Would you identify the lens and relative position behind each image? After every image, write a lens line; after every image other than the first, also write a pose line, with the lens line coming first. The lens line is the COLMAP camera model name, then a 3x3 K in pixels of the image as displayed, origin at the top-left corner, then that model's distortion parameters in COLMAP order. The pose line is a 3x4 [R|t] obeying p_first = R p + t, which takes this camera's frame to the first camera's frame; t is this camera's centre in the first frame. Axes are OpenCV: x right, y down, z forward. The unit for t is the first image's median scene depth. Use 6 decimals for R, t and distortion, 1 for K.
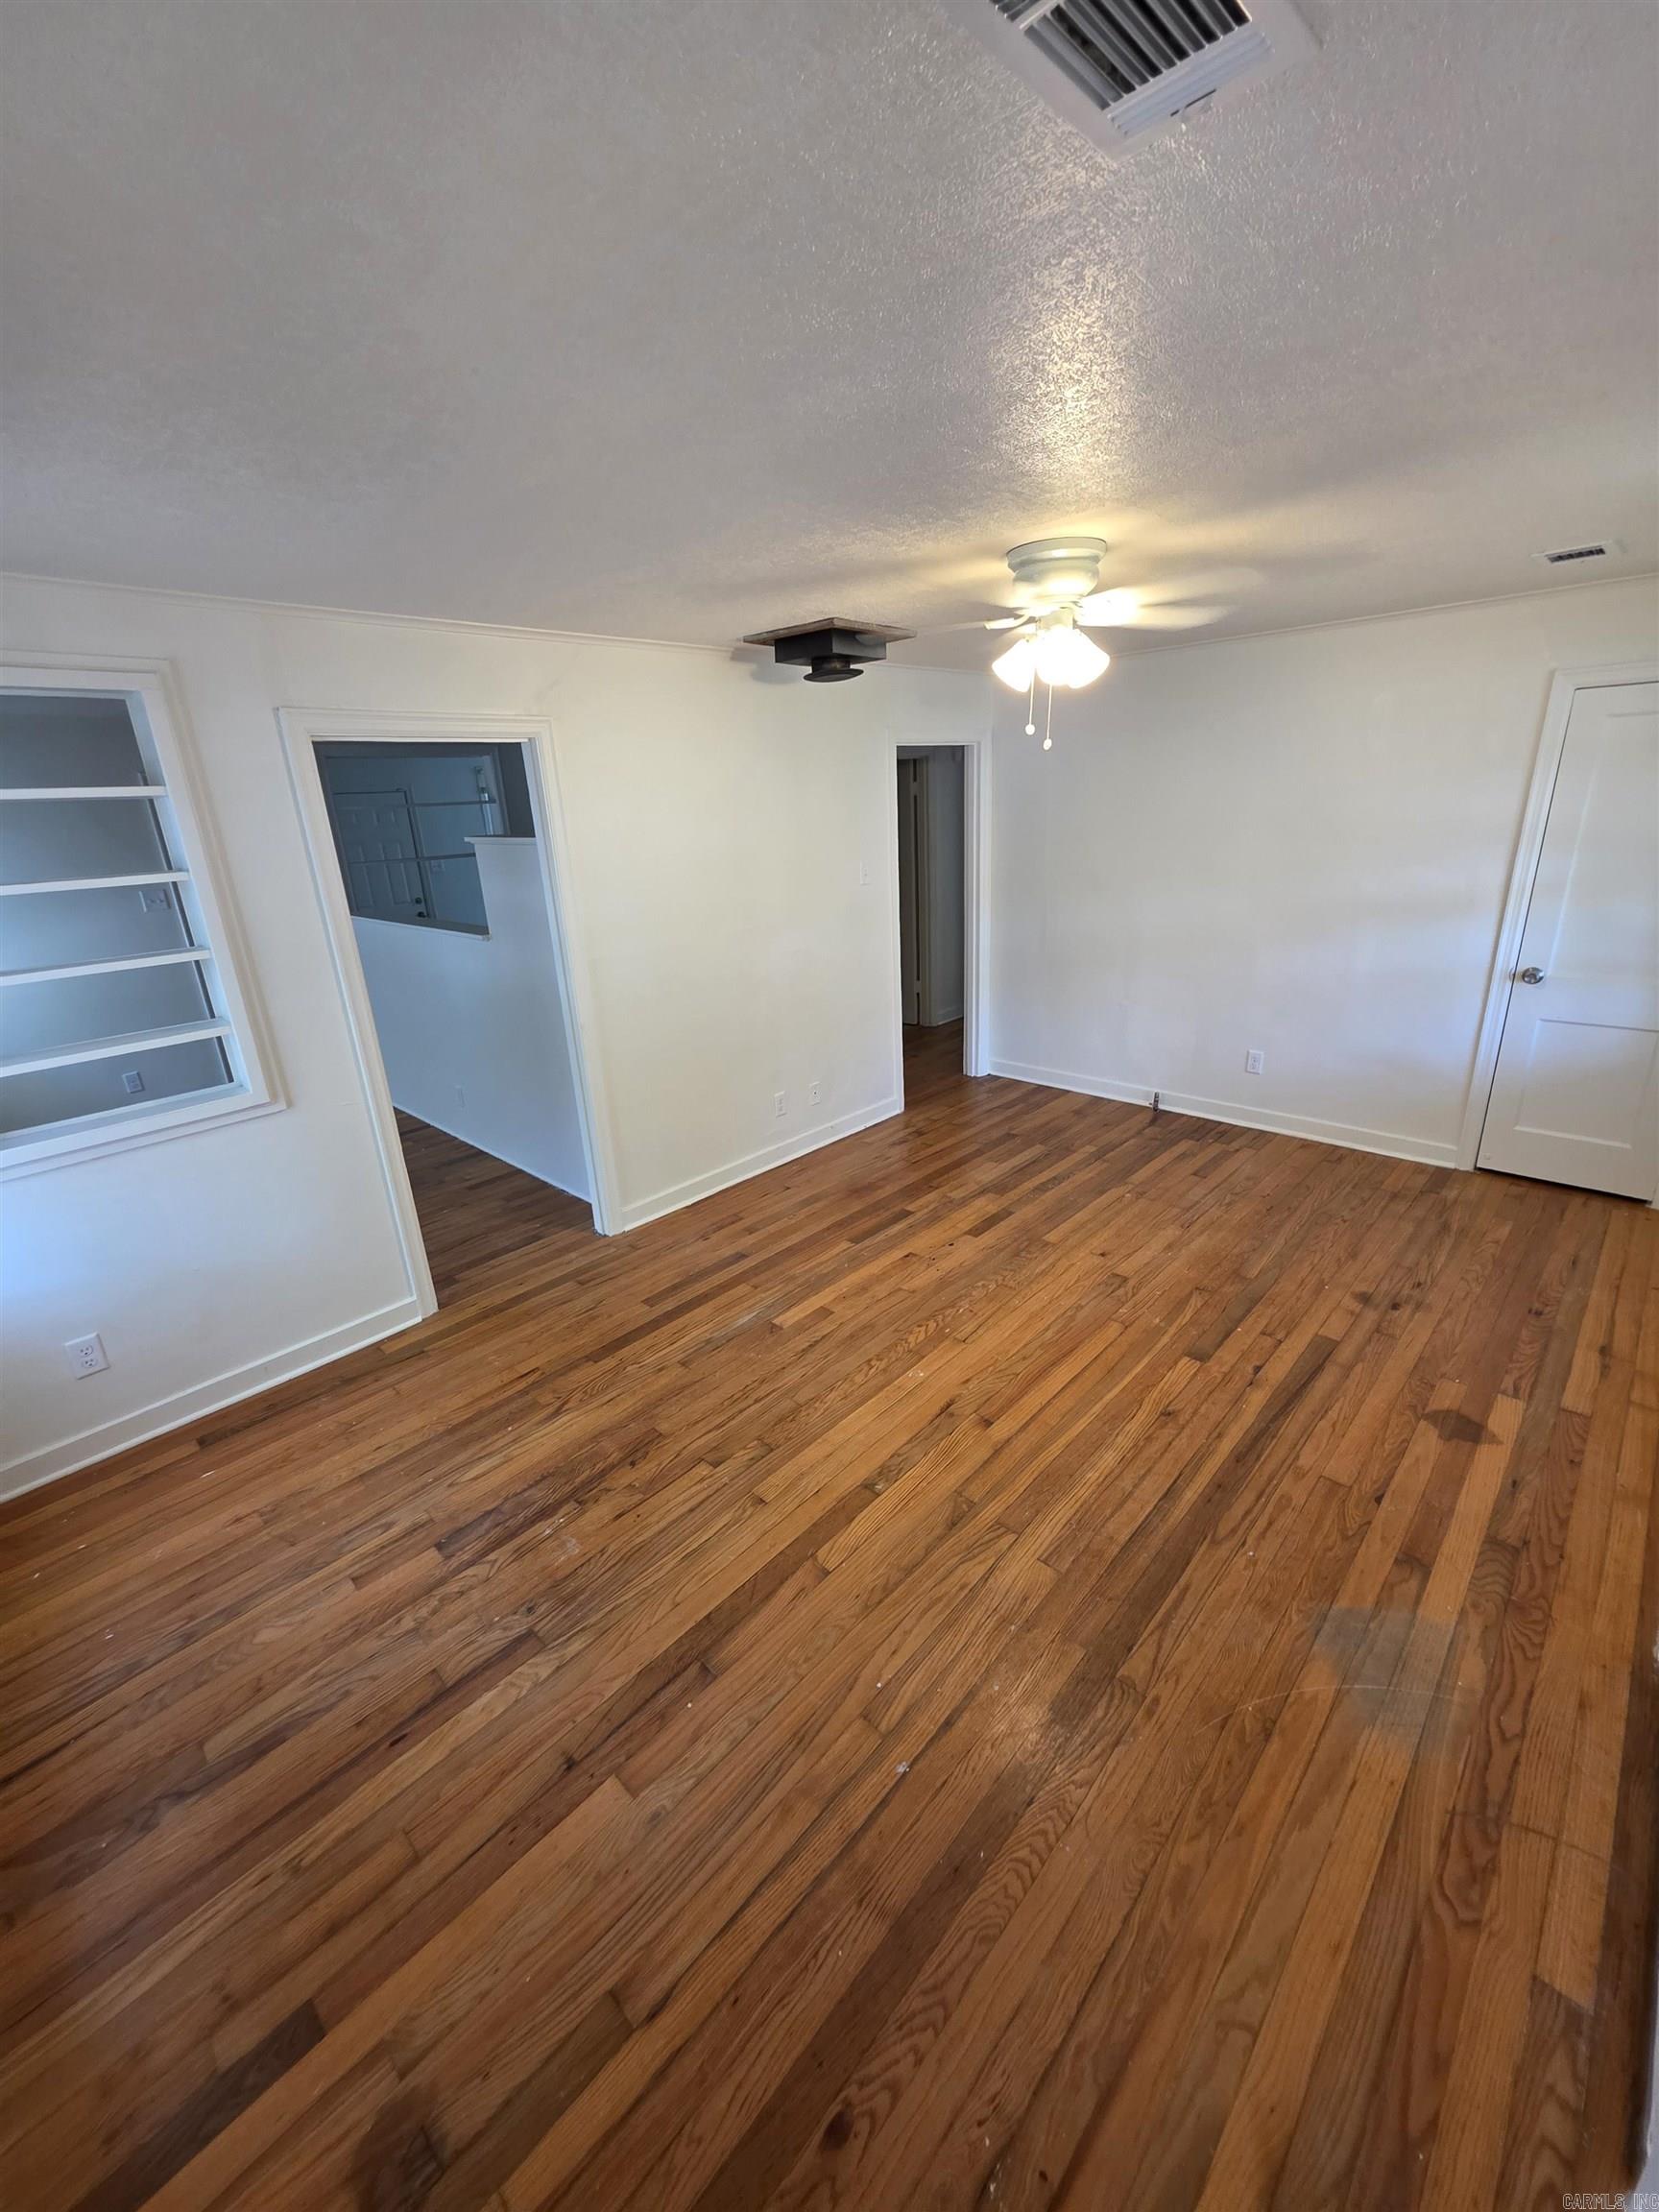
lens RADIAL K [[883.1, 0, 822.0], [0, 883.1, 1107.8], [0, 0, 1]] dist [-0.001655, 0.002625]
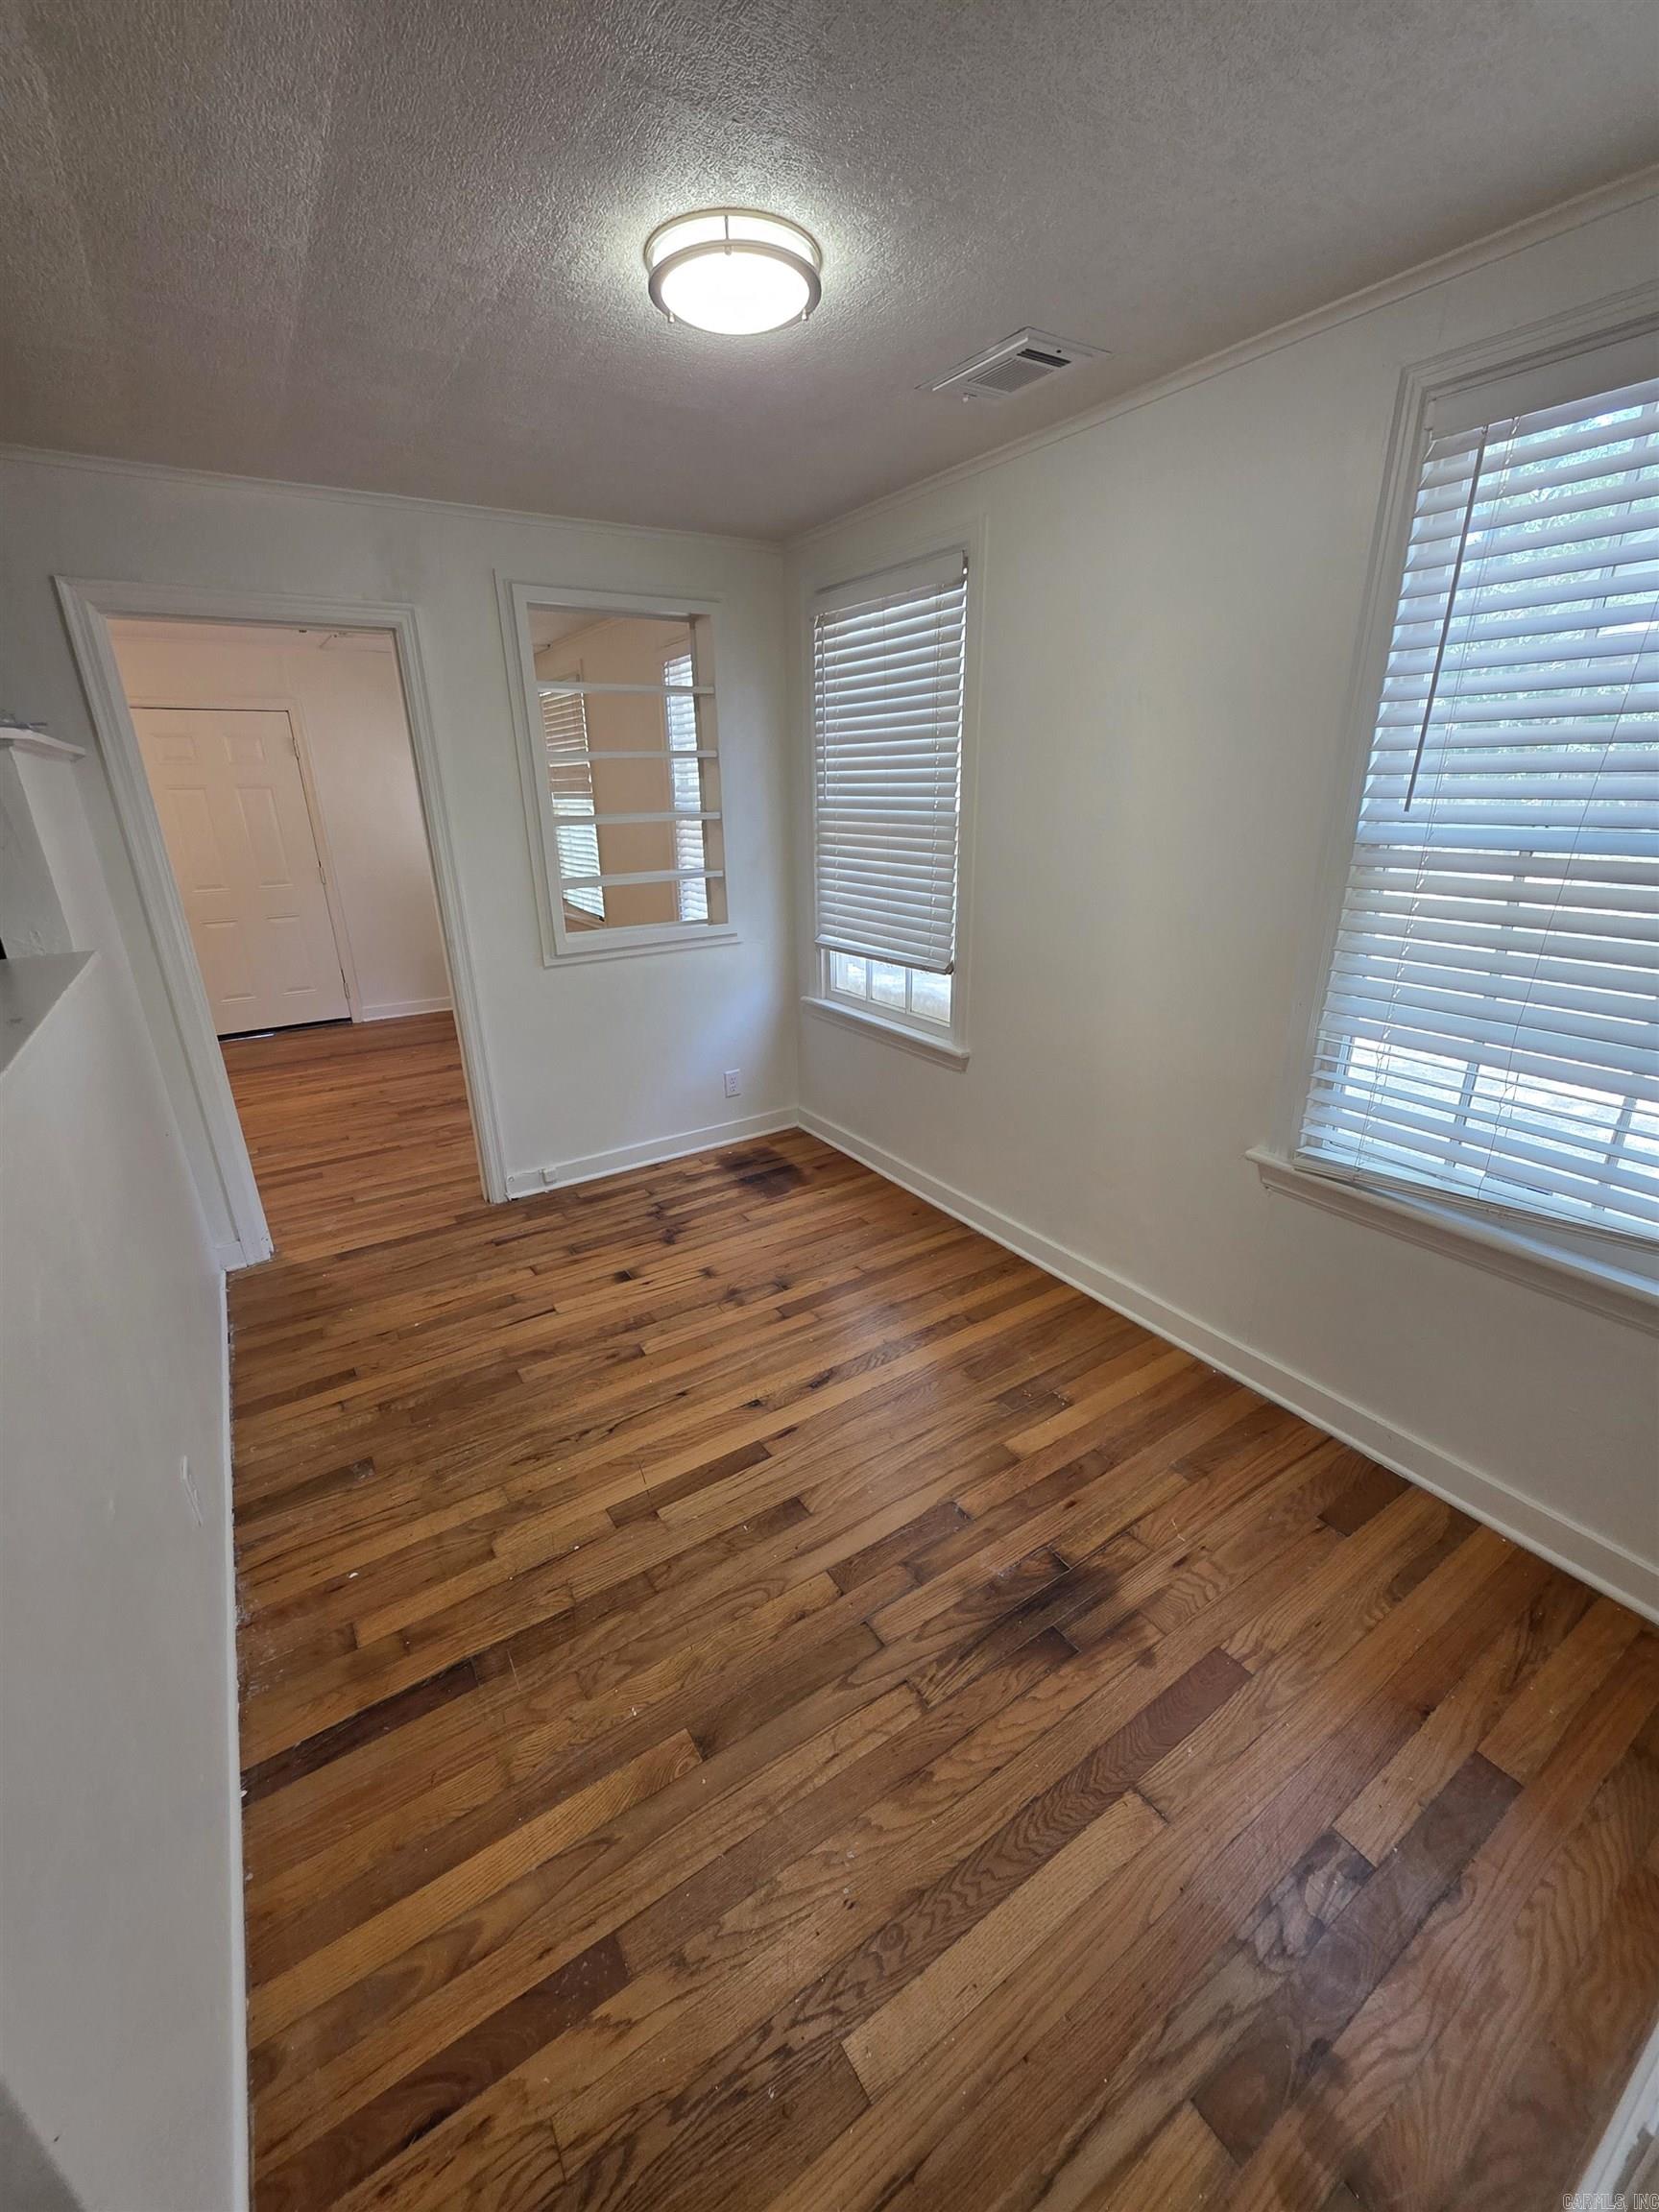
lens RADIAL K [[883.1, 0, 827.5], [0, 883.1, 1103.3], [0, 0, 1]] dist [-0.001655, 0.002625]
pose [[-0.973113, -0.010253, 0.230100, -1.213368], [0.138574, 0.771919, 0.620435, -0.516117], [-0.183979, 0.635639, -0.749743, 1.858242]]
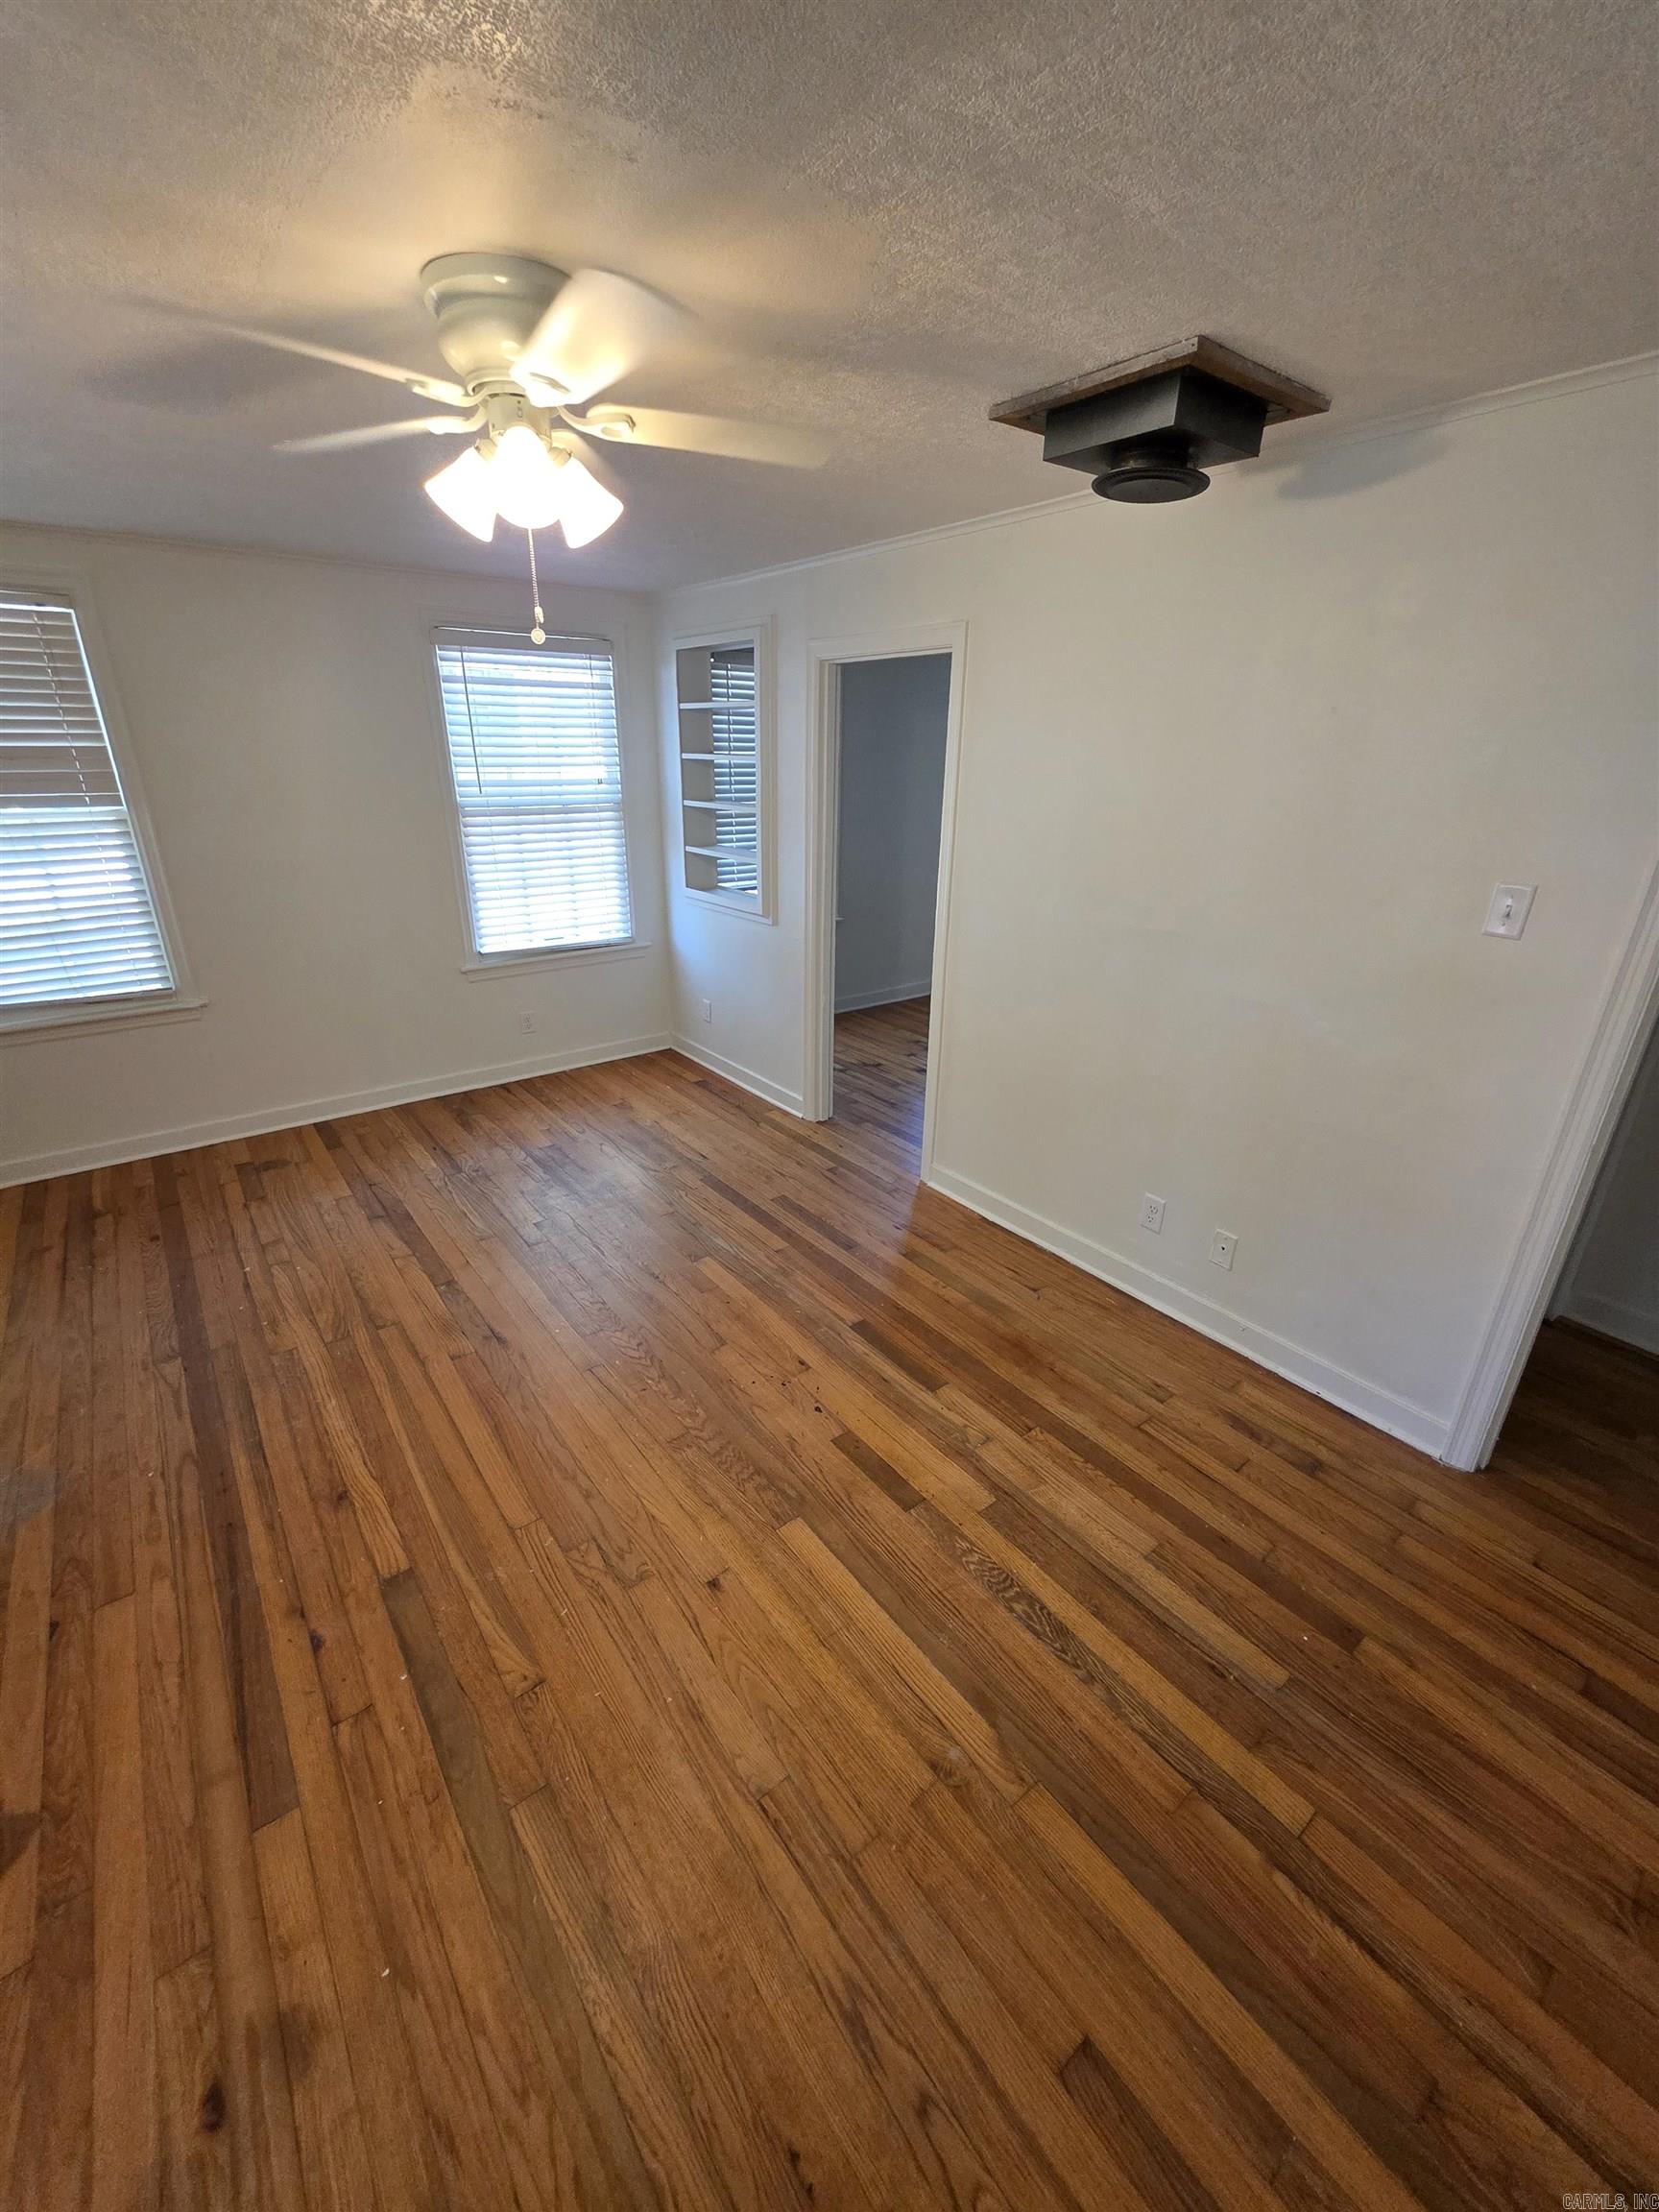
lens RADIAL K [[883.1, 0, 822.2], [0, 883.1, 1103.8], [0, 0, 1]] dist [-0.001655, 0.002625]
pose [[-0.147661, 0.416859, -0.896897, 0.789503], [-0.333778, 0.832634, 0.441942, -0.407551], [0.931015, 0.364623, 0.016191, 1.101236]]
